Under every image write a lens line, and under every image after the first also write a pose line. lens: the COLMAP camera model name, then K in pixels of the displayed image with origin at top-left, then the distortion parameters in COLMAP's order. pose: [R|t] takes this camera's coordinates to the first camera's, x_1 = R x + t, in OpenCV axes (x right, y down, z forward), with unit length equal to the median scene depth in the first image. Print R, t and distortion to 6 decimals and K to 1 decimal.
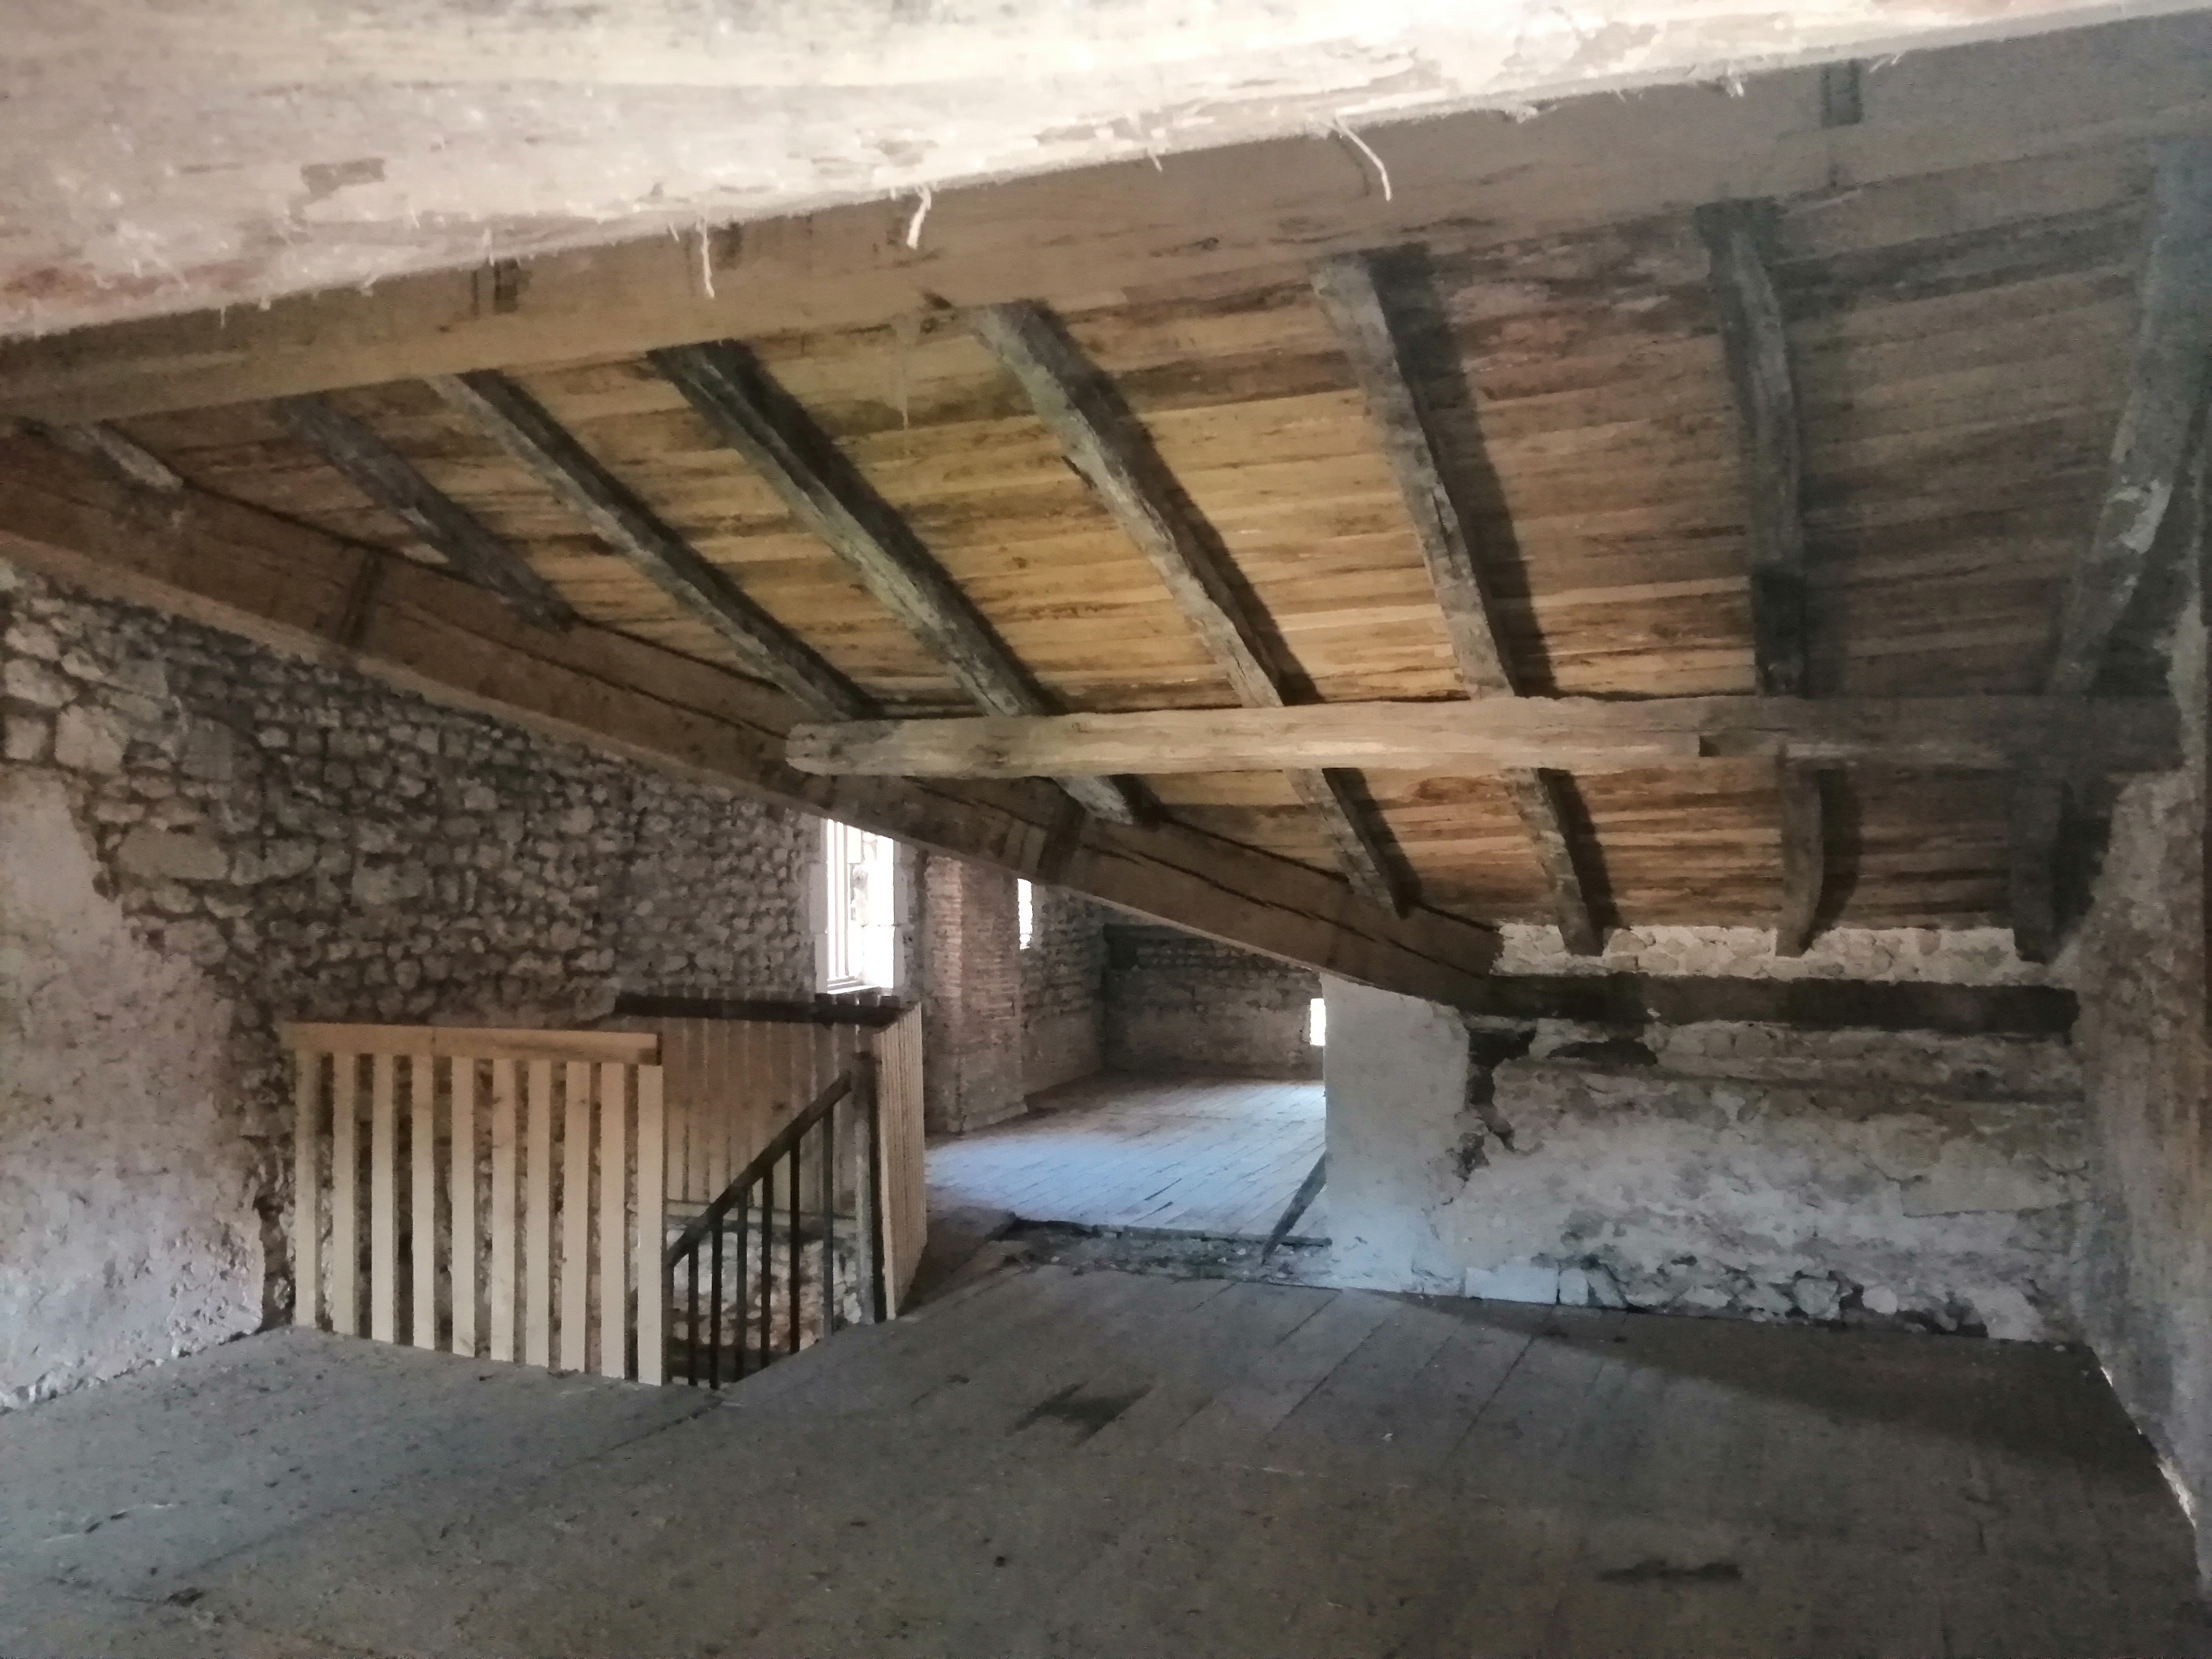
lens RADIAL K [[1752.2, 0, 1106.0], [0, 1752.2, 829.5], [0, 0, 1]] dist [0.015744, -0.066969]
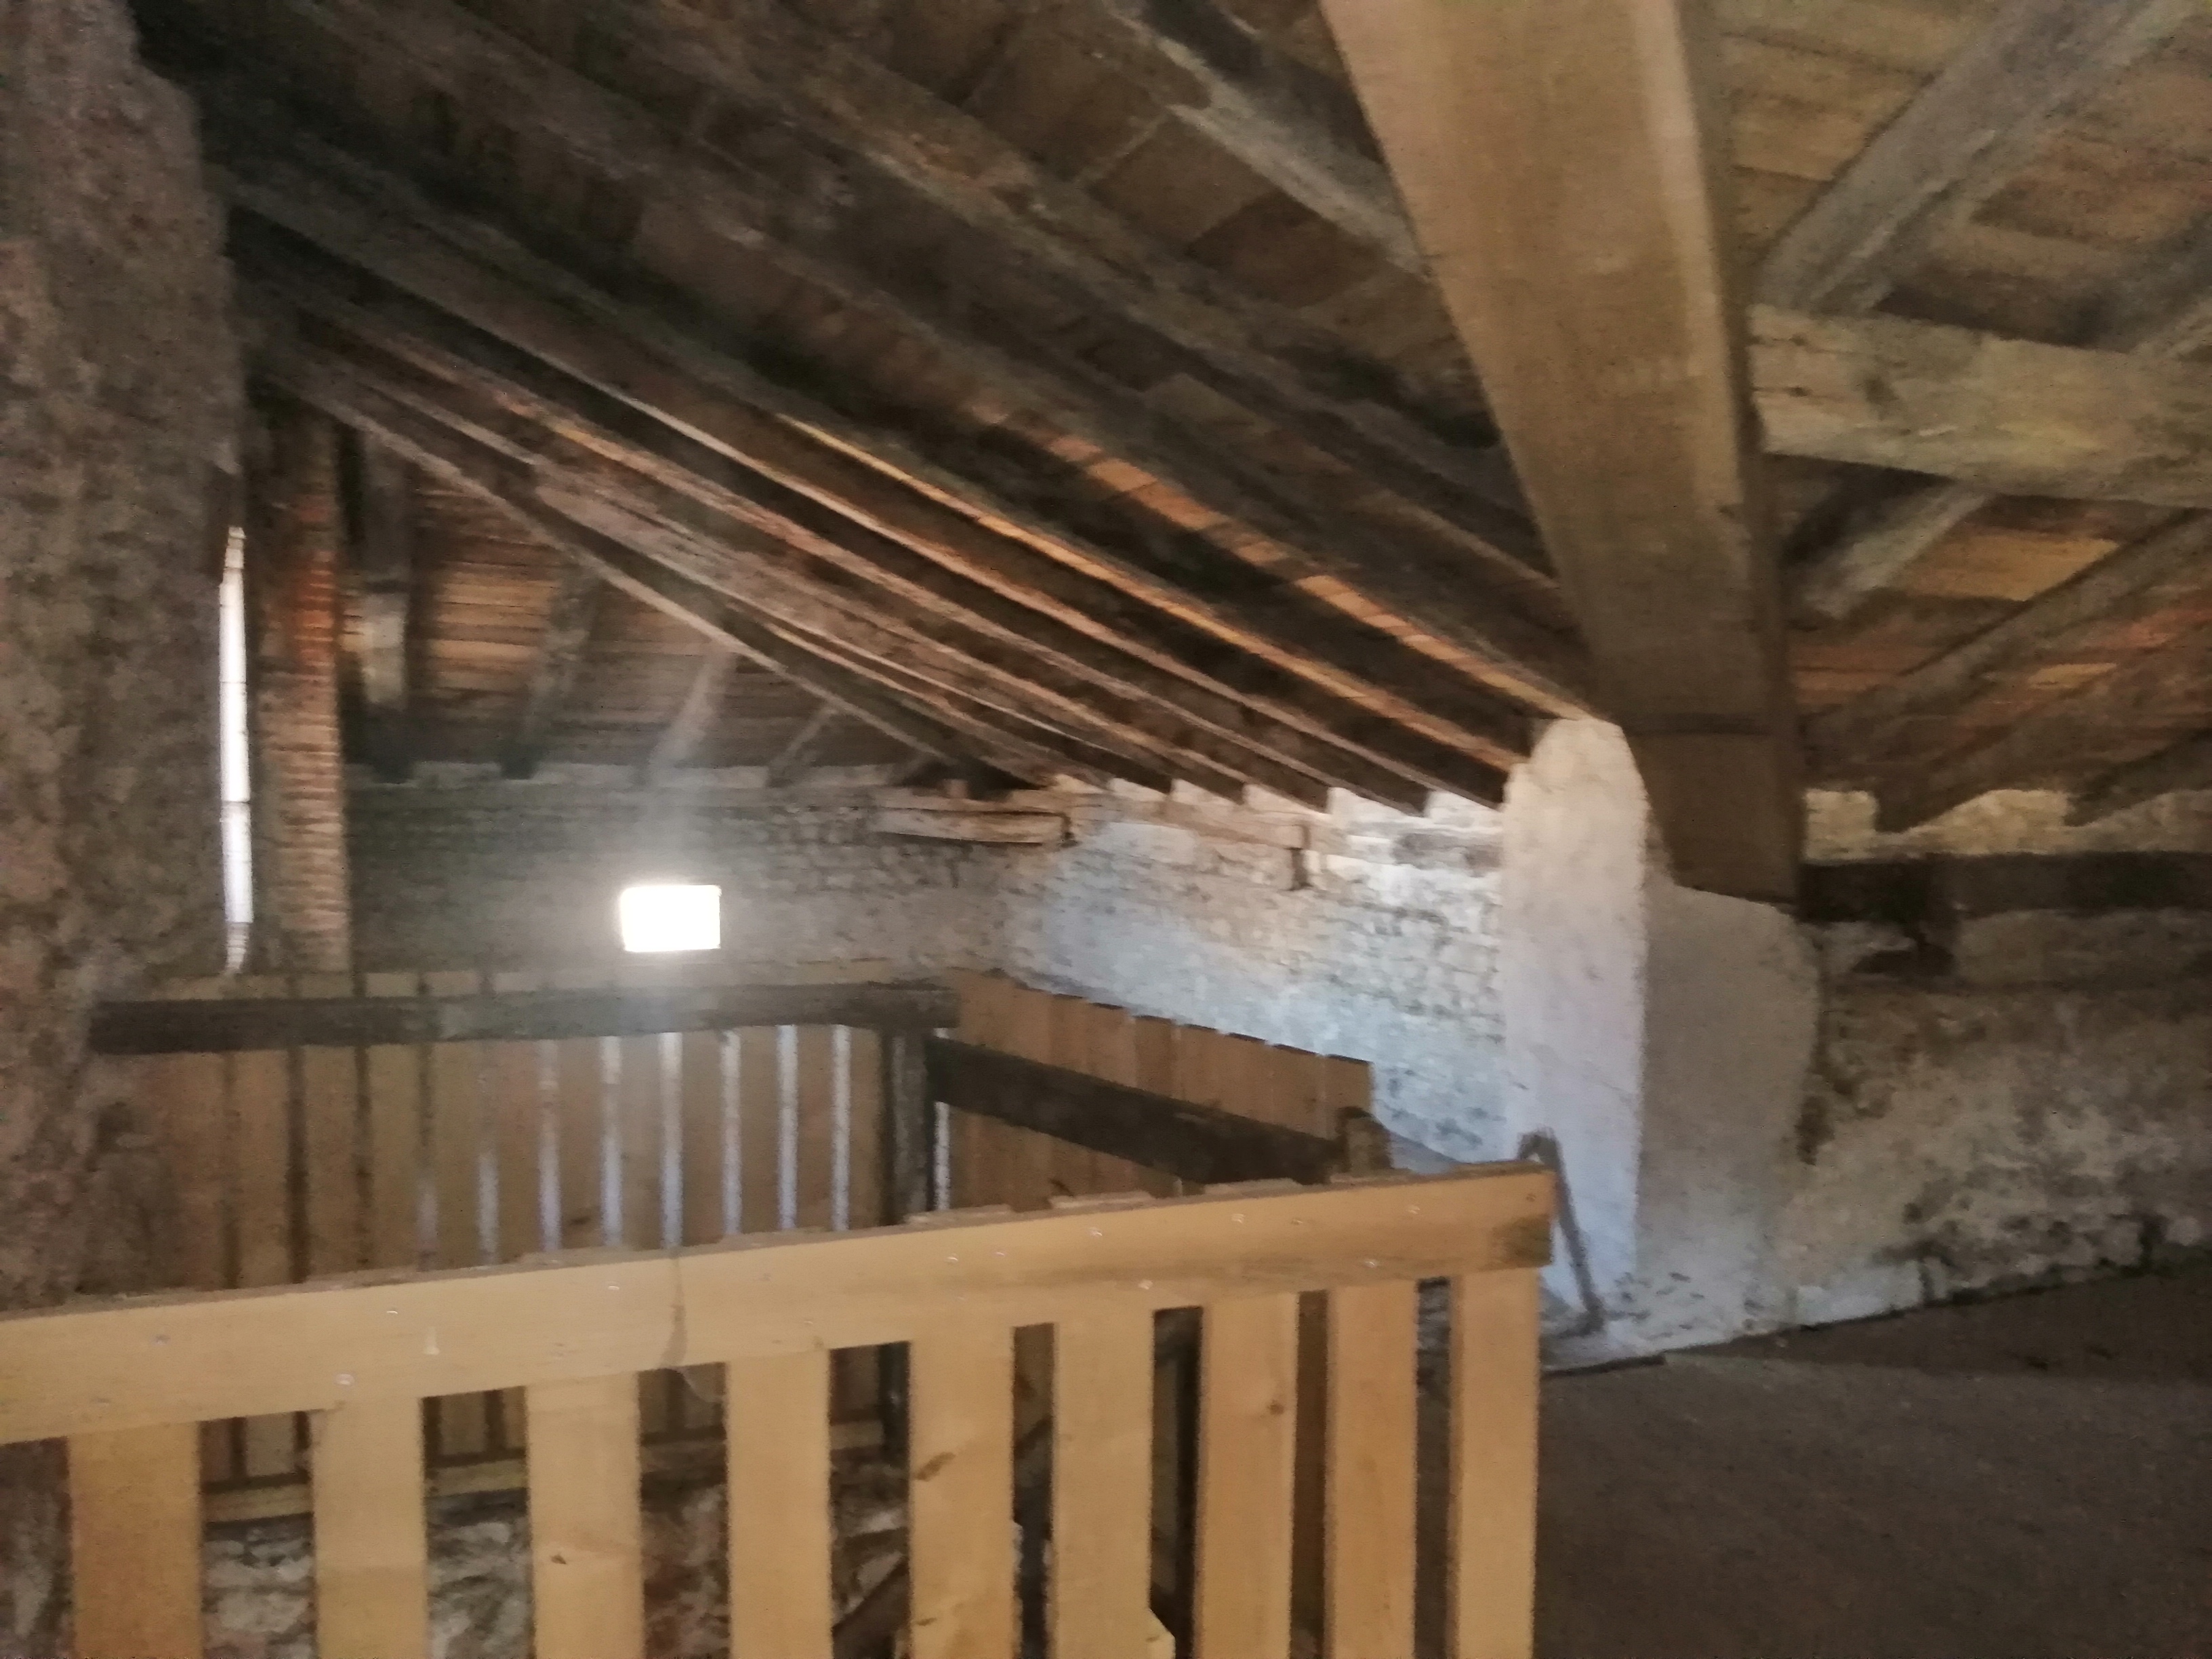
lens RADIAL K [[1752.2, 0, 1106.0], [0, 1752.2, 829.5], [0, 0, 1]] dist [0.015744, -0.066969]
pose [[0.722311, -0.034179, 0.690723, -0.479748], [-0.028230, 0.996488, 0.078830, 0.023183], [-0.690992, -0.076439, 0.718809, 0.727453]]
